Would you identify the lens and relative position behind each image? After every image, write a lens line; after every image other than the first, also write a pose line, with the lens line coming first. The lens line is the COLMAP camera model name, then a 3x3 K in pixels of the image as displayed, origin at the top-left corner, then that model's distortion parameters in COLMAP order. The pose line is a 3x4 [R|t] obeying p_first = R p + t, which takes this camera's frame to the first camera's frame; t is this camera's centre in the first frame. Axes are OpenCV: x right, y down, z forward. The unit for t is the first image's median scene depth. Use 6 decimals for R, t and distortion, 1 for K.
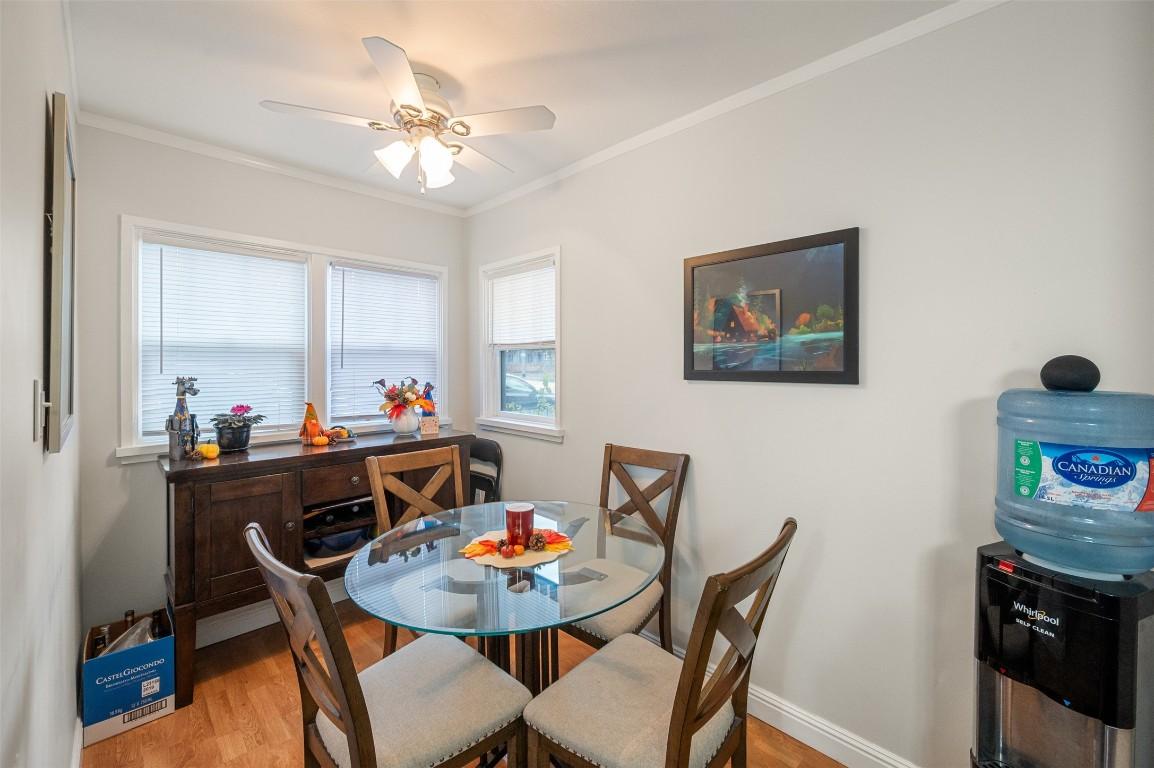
lens RADIAL K [[457.3, 0, 598.5], [0, 457.3, 365.3], [0, 0, 1]] dist [-0.001108, -0.000683]
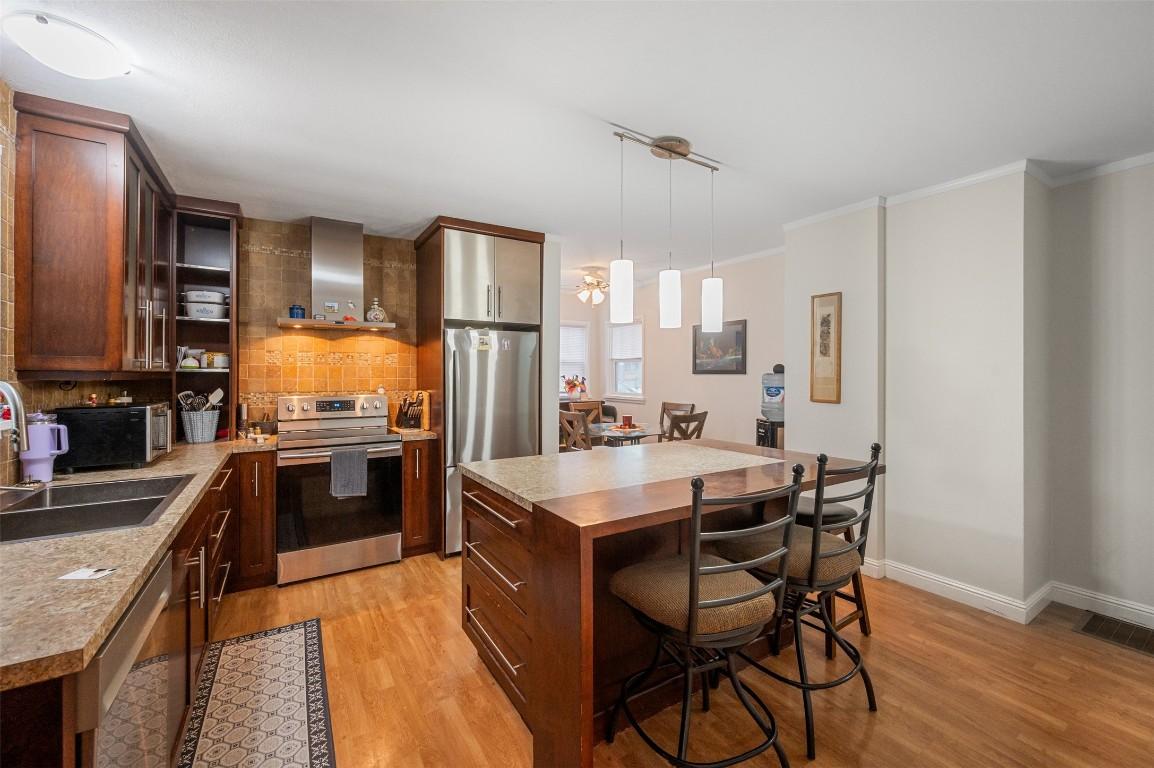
lens RADIAL K [[457.3, 0, 566.9], [0, 457.3, 361.1], [0, 0, 1]] dist [-0.001108, -0.000683]
pose [[0.961419, -0.004193, -0.275055, 0.198520], [-0.004362, 0.999526, -0.030483, 0.037006], [0.275053, 0.030507, 0.960945, -1.458644]]
